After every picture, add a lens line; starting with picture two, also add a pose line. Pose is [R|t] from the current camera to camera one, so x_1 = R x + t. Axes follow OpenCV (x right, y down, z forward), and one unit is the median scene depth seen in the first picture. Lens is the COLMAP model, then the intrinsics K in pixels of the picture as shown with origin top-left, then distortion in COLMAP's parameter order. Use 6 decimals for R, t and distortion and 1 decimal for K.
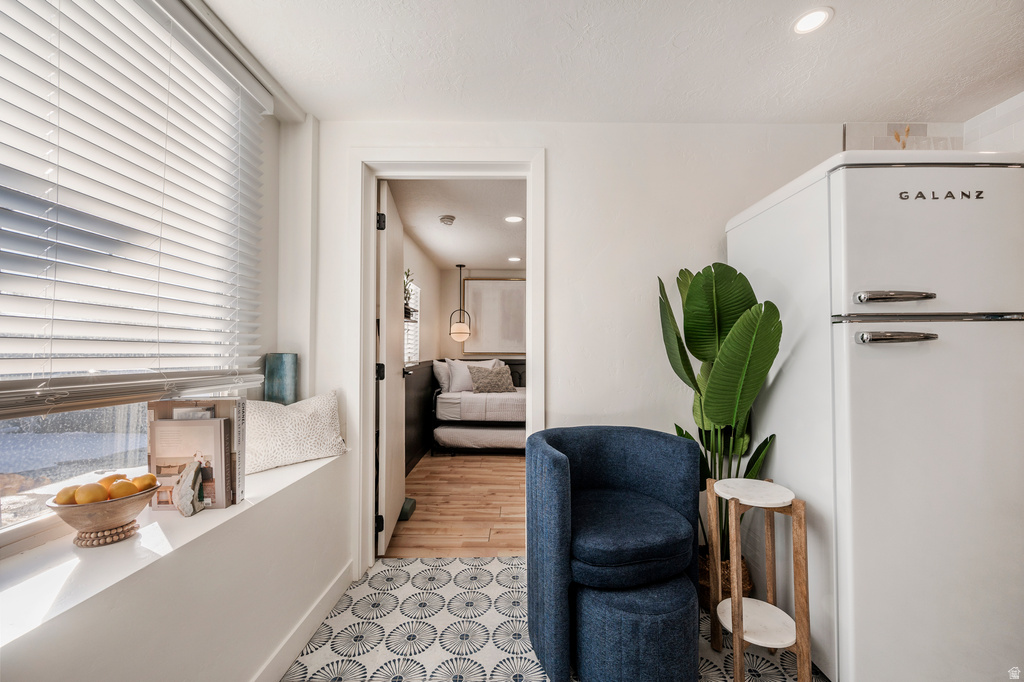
lens RADIAL K [[407.8, 0, 511.4], [0, 407.8, 350.9], [0, 0, 1]] dist [-0.000437, -0.000036]
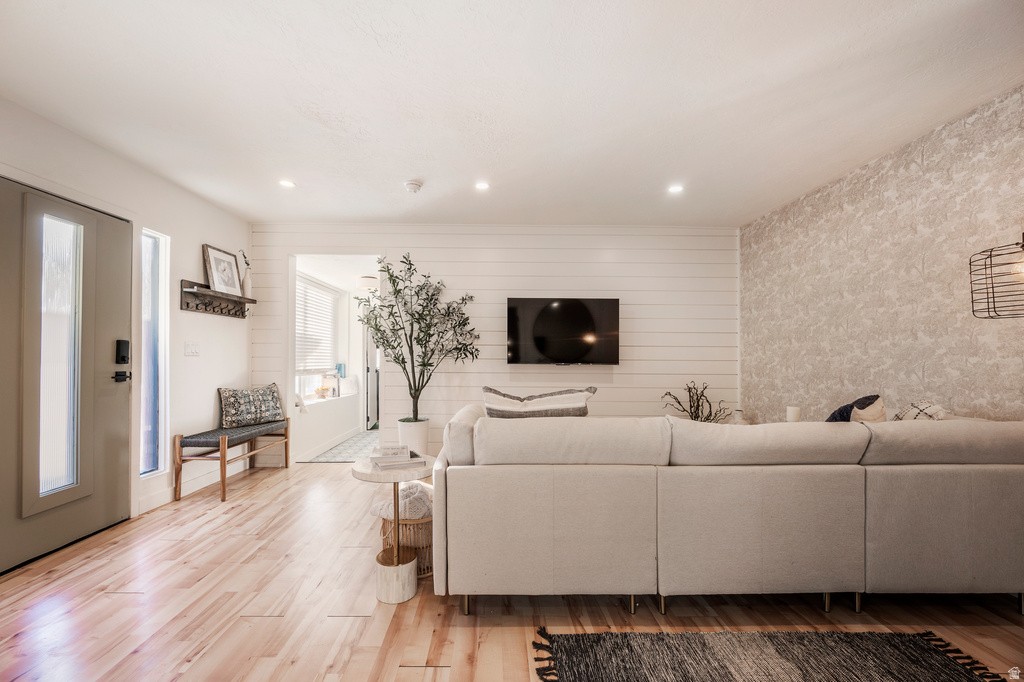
lens RADIAL K [[417.1, 0, 495.4], [0, 417.1, 358.2], [0, 0, 1]] dist [0.000787, -0.000030]
pose [[0.999723, 0.005274, 0.022918, 0.278617], [-0.005296, 0.999986, 0.000860, -0.021890], [-0.022914, -0.000981, 0.999737, -1.071896]]
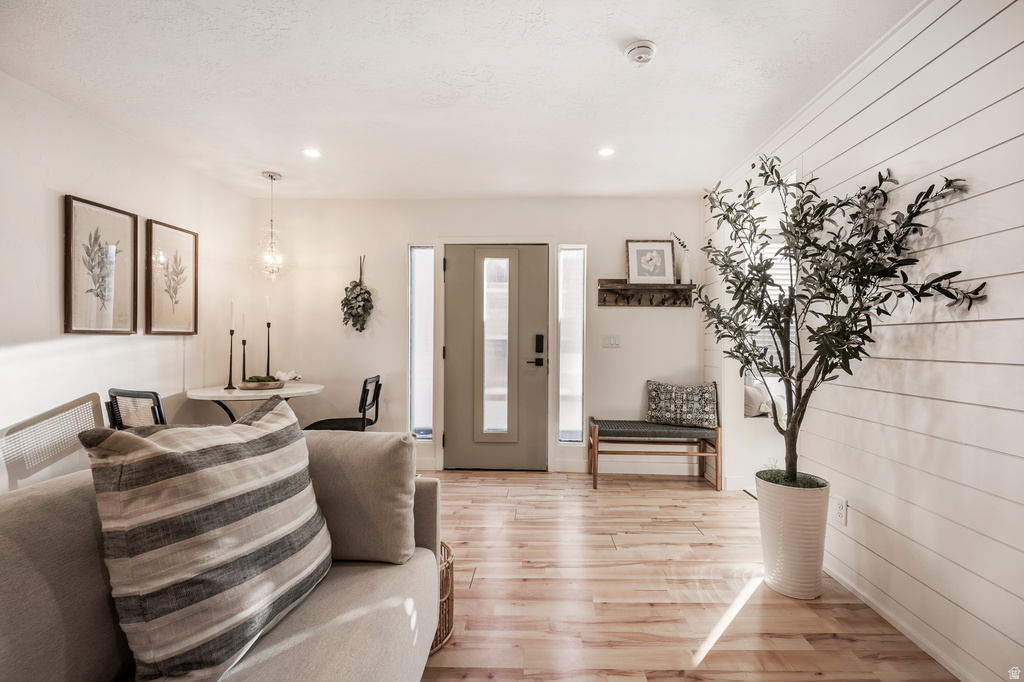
lens RADIAL K [[417.5, 0, 549.4], [0, 417.5, 344.4], [0, 0, 1]] dist [0.000138, 0.000007]
pose [[0.016783, 0.002268, -0.999857, 0.563804], [-0.016134, 0.999868, 0.001997, -0.027974], [0.999729, 0.016098, 0.016817, -0.443515]]
